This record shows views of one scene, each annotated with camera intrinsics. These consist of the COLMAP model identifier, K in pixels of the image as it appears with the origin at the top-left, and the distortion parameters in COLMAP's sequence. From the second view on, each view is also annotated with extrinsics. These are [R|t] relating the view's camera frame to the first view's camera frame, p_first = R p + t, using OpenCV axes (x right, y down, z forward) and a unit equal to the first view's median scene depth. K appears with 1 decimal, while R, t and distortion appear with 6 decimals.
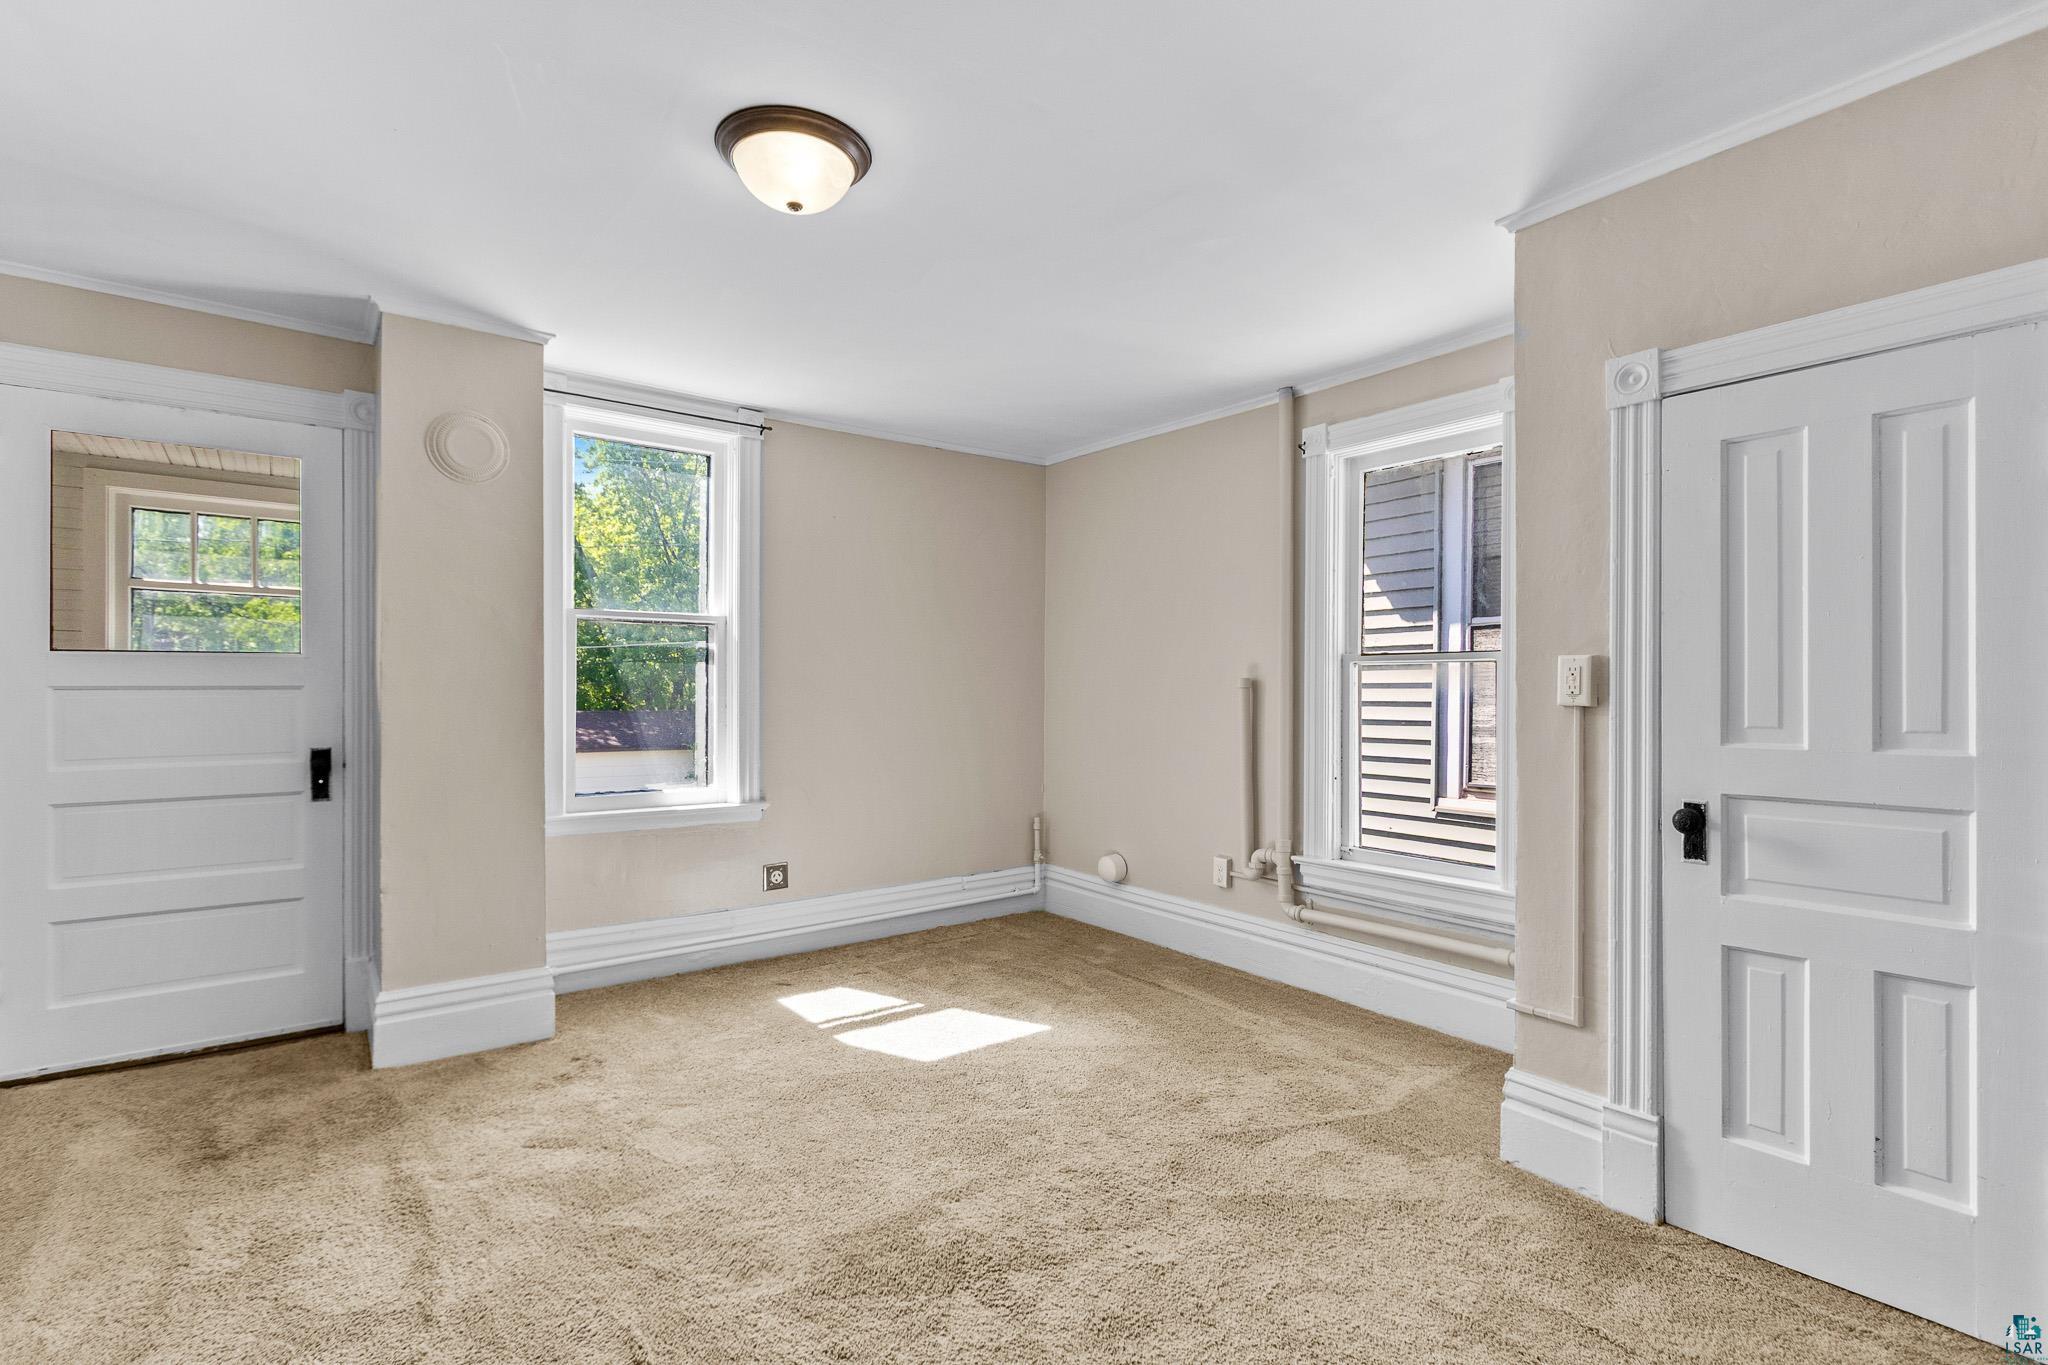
lens RADIAL K [[958.8, 0, 1028.9], [0, 958.8, 661.8], [0, 0, 1]] dist [0.001320, -0.000217]
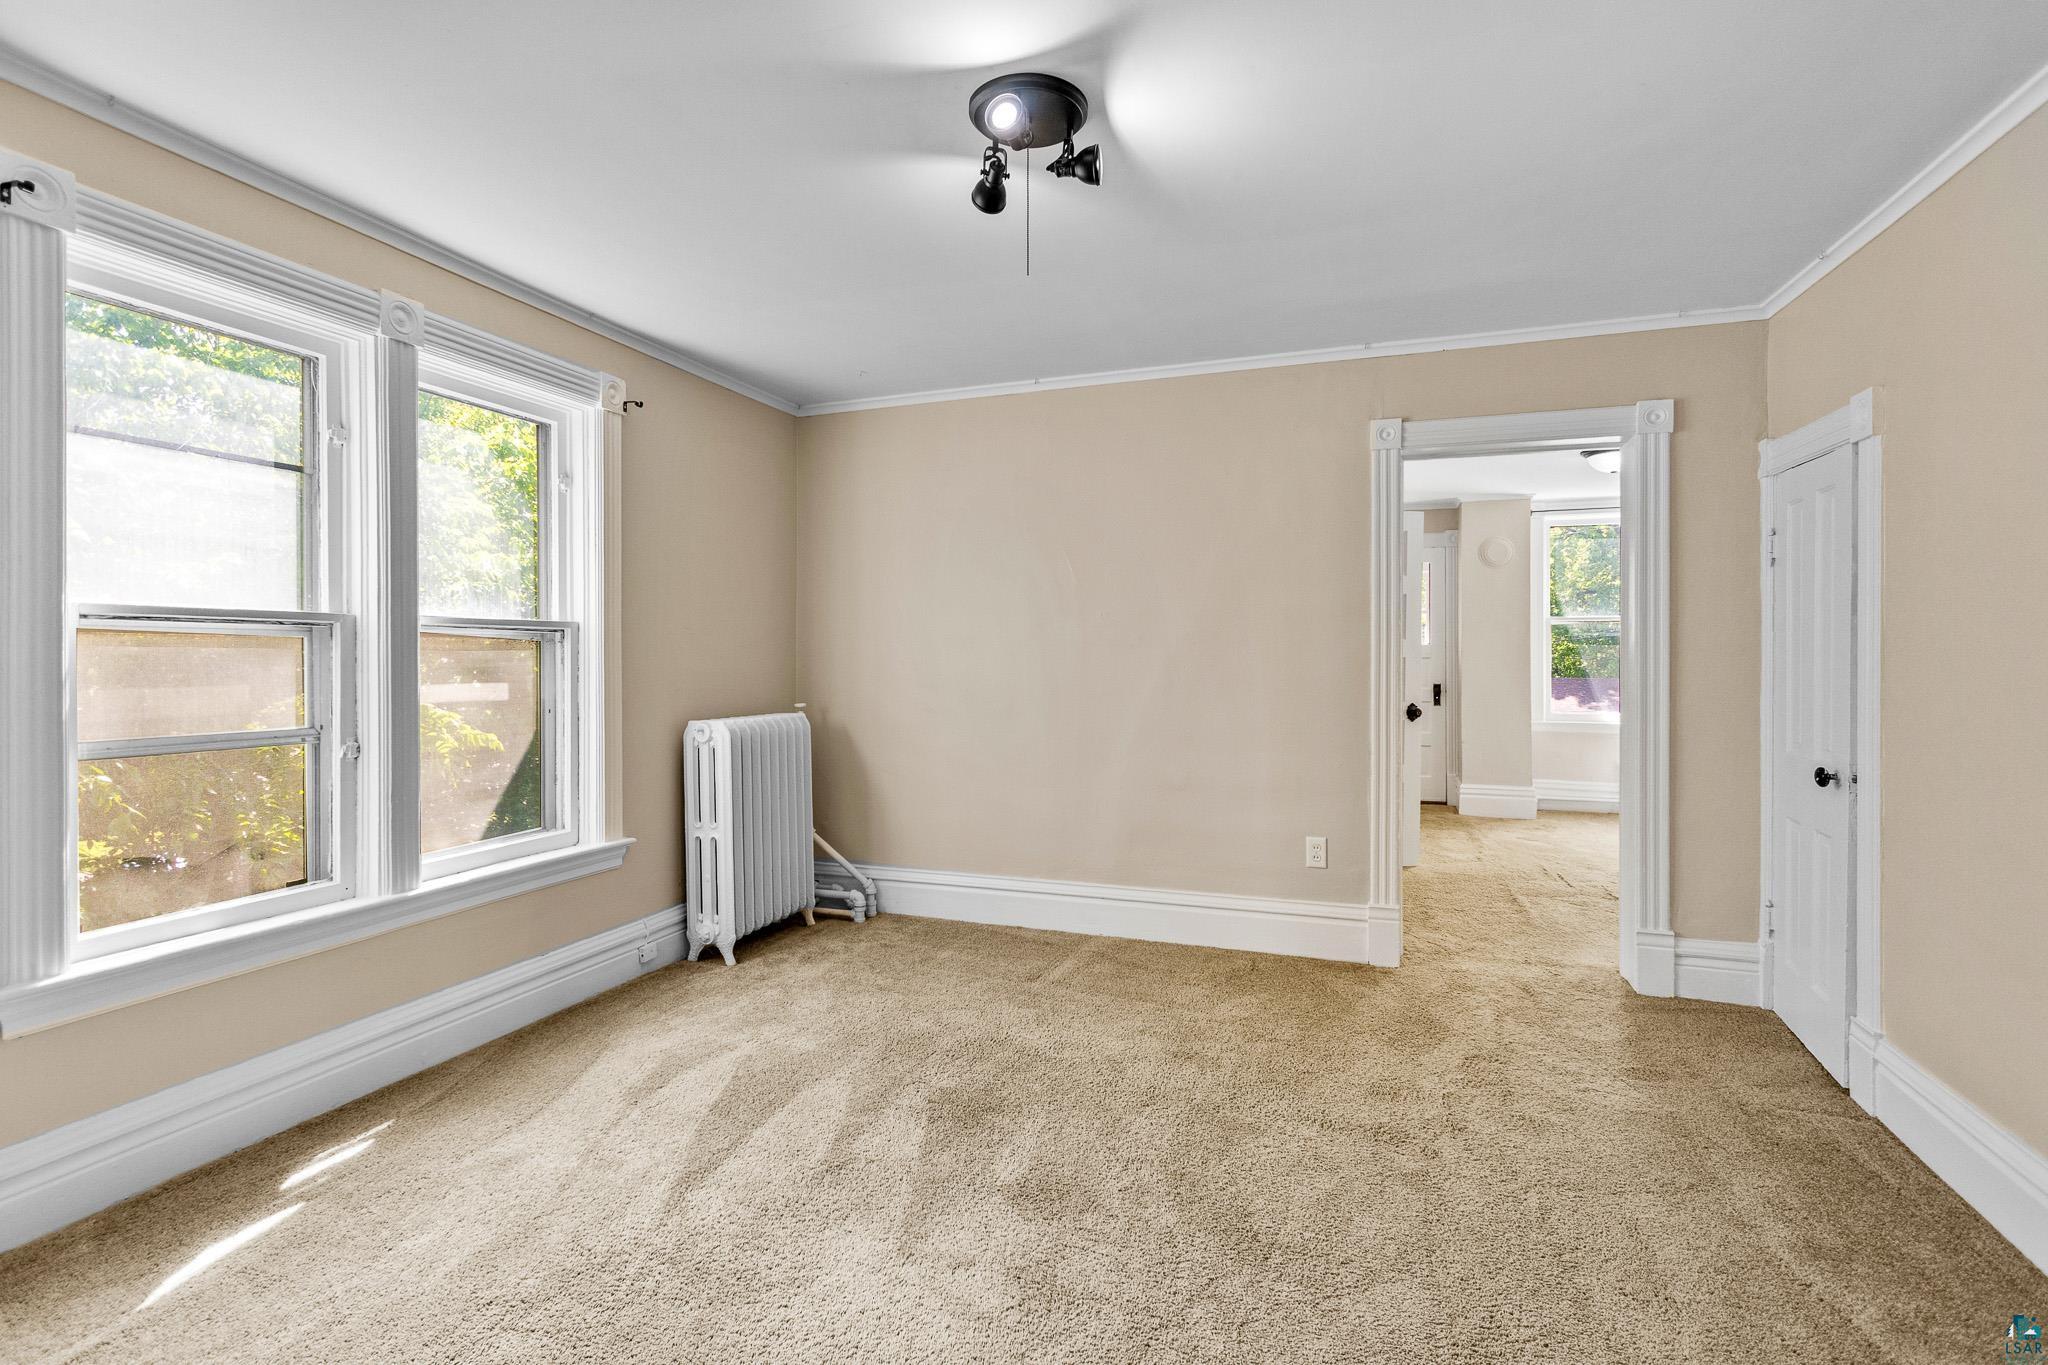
lens RADIAL K [[958.8, 0, 1028.9], [0, 958.8, 661.8], [0, 0, 1]] dist [0.001320, -0.000217]
pose [[0.549023, 0.006616, -0.835781, 0.689796], [0.008113, 0.999879, 0.013245, -0.003796], [0.835768, -0.014053, 0.548903, -1.144658]]
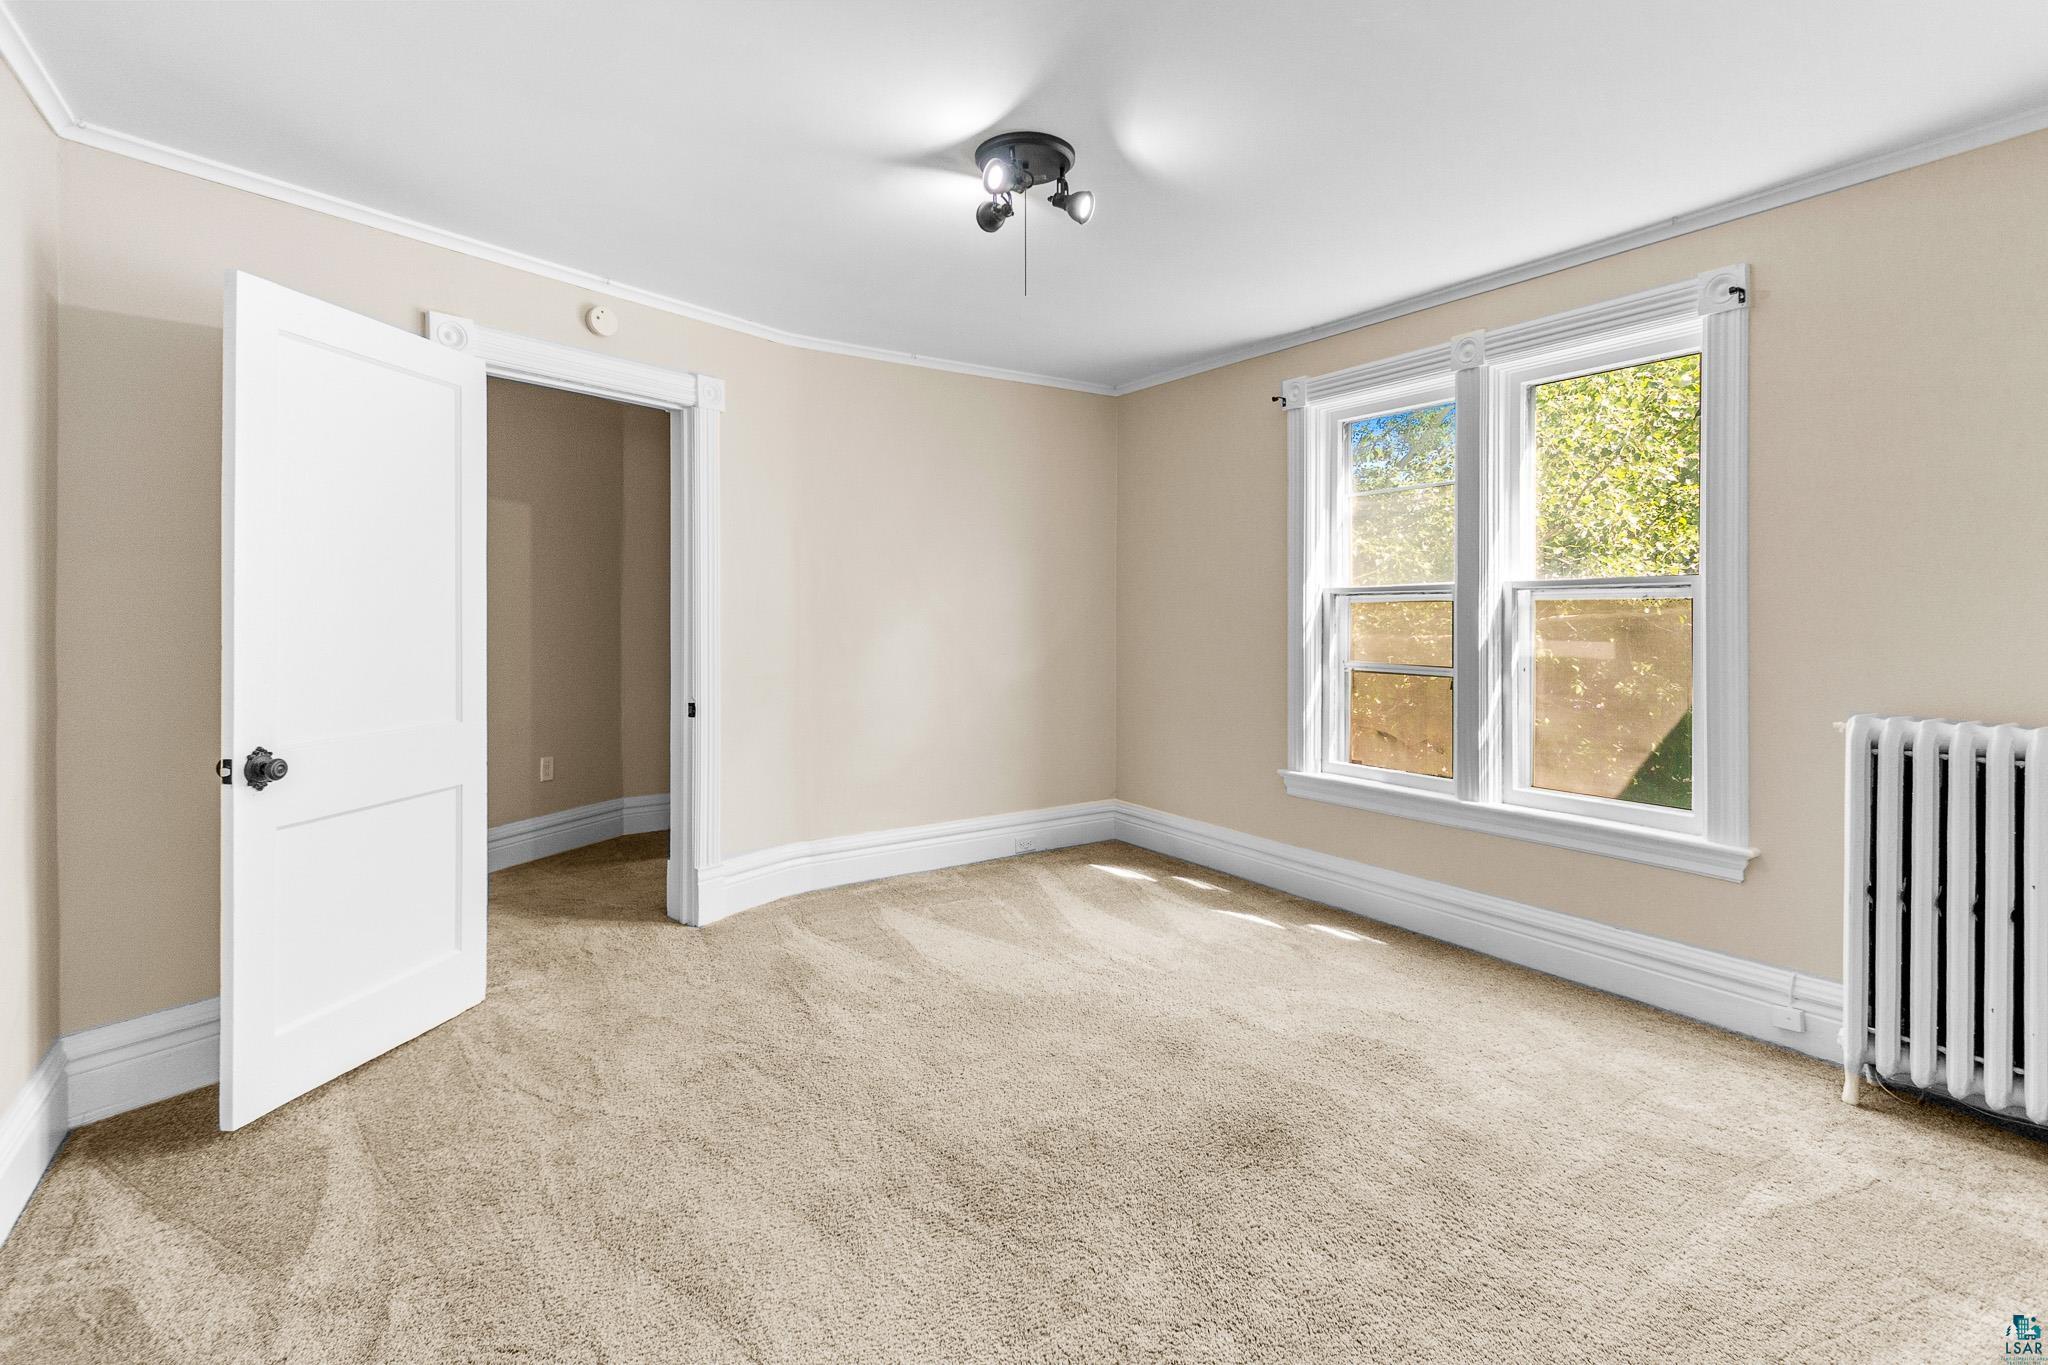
lens RADIAL K [[997.5, 0, 1020.7], [0, 997.5, 627.6], [0, 0, 1]] dist [0.000453, -0.000069]
pose [[-0.997099, -0.002730, 0.076065, -1.783143], [-0.002926, 0.999993, -0.002471, 0.080361], [-0.076057, -0.002687, -0.997100, 3.656655]]
